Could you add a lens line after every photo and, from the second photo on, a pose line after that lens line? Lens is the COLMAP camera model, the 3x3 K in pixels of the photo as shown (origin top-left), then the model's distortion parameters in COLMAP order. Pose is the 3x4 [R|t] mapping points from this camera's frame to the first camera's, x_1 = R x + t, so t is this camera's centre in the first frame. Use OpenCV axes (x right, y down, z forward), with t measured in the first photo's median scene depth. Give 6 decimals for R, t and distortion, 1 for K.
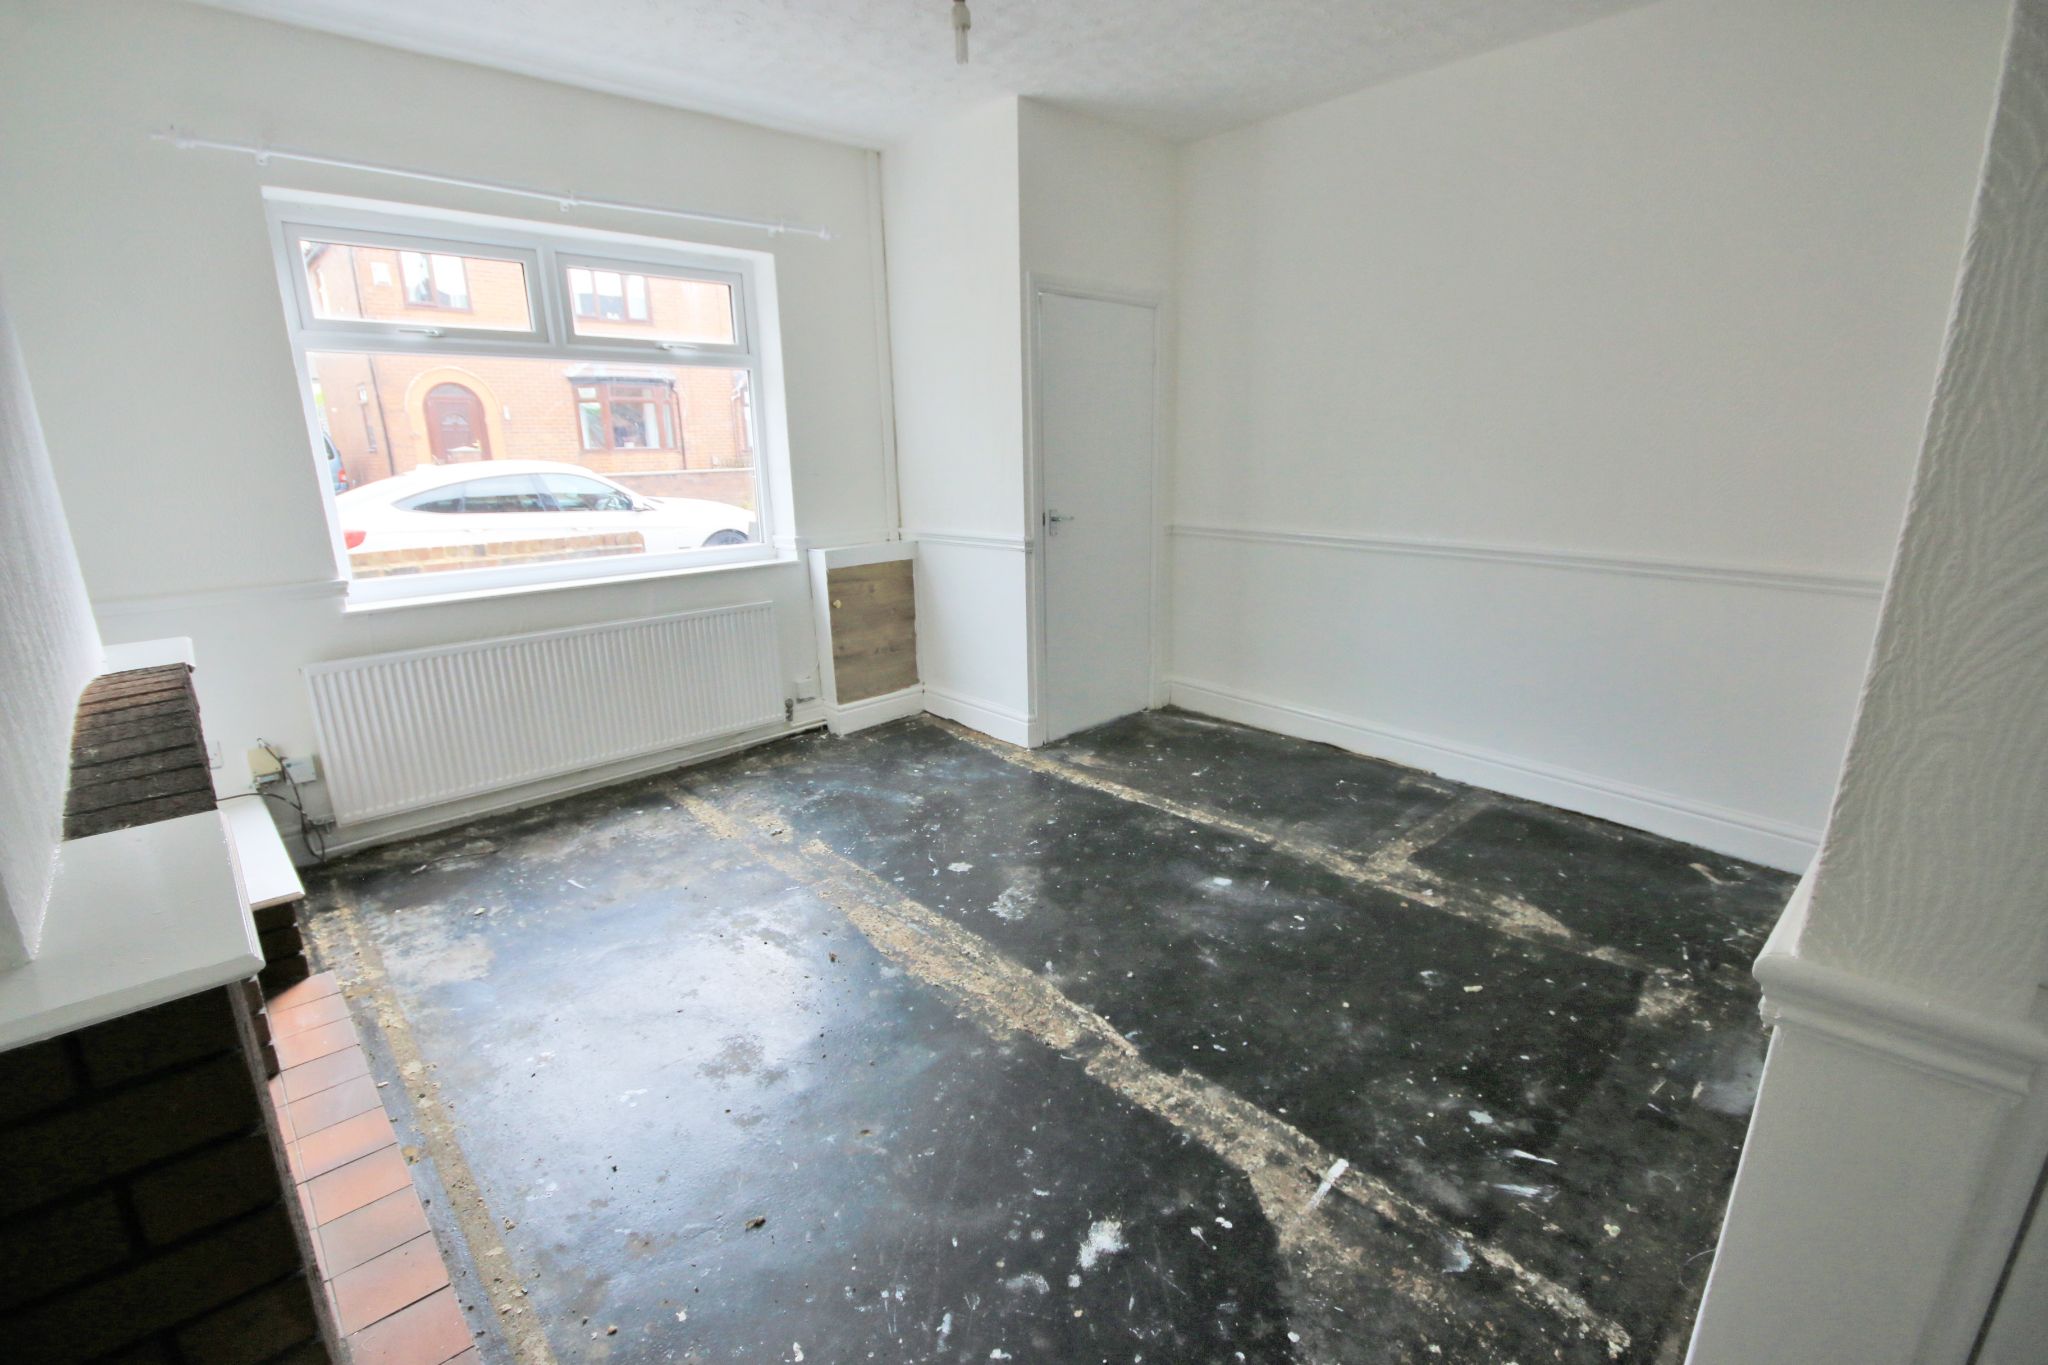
lens RADIAL K [[944.4, 0, 1021.4], [0, 944.4, 691.0], [0, 0, 1]] dist [0.000389, 0.000047]
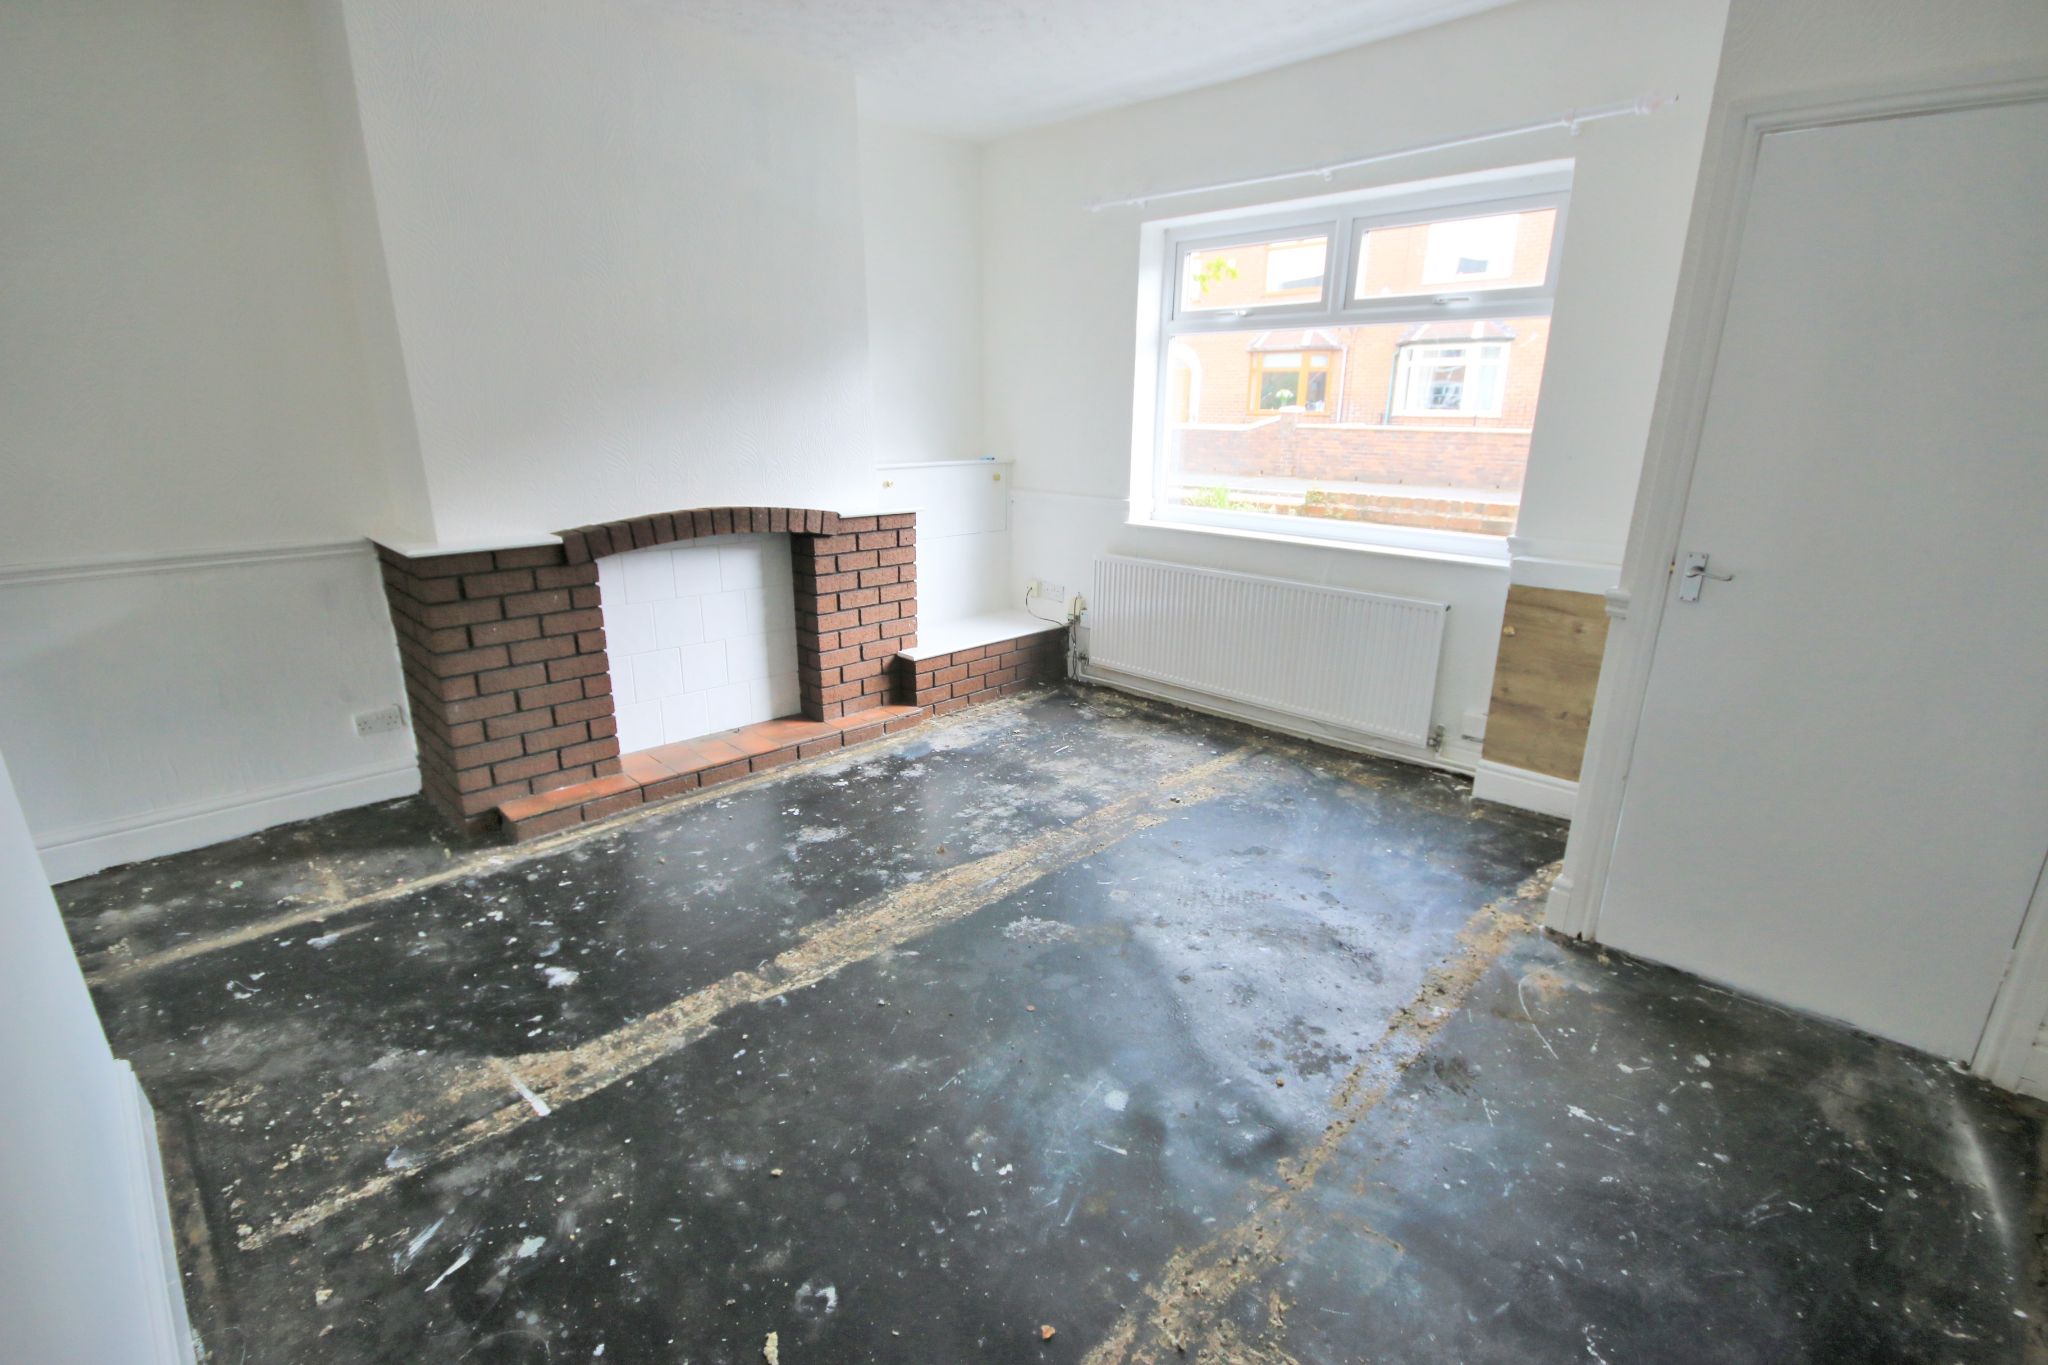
lens RADIAL K [[938.2, 0, 1020.0], [0, 938.2, 698.4], [0, 0, 1]] dist [0.003076, -0.006868]
pose [[0.025505, 0.316231, -0.948339, 1.101970], [-0.262079, 0.917583, 0.298926, -0.347718], [0.964709, 0.240916, 0.106280, 1.180185]]
